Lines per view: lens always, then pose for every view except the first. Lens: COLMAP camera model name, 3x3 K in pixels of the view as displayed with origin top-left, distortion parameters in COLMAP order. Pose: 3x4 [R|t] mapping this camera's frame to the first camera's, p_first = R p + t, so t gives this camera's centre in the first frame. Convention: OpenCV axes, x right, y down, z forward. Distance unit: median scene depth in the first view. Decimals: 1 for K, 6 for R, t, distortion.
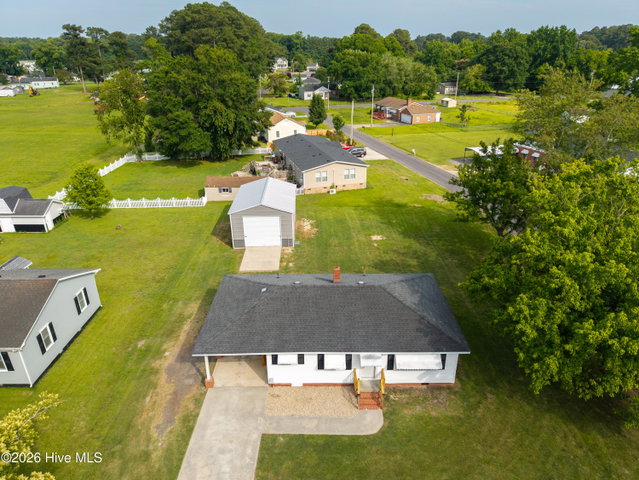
lens RADIAL K [[429.1, 0, 327.0], [0, 429.1, 237.3], [0, 0, 1]] dist [0.067589, -0.074945]
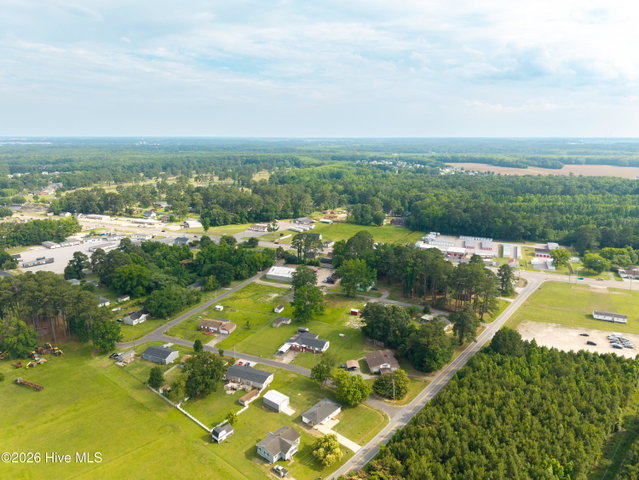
lens RADIAL K [[429.1, 0, 327.0], [0, 429.1, 237.3], [0, 0, 1]] dist [0.067589, -0.074945]
pose [[0.640994, -0.168142, 0.748902, -2.647946], [0.299543, 0.953141, -0.042386, -1.216134], [-0.706683, 0.251498, 0.661323, -2.392640]]
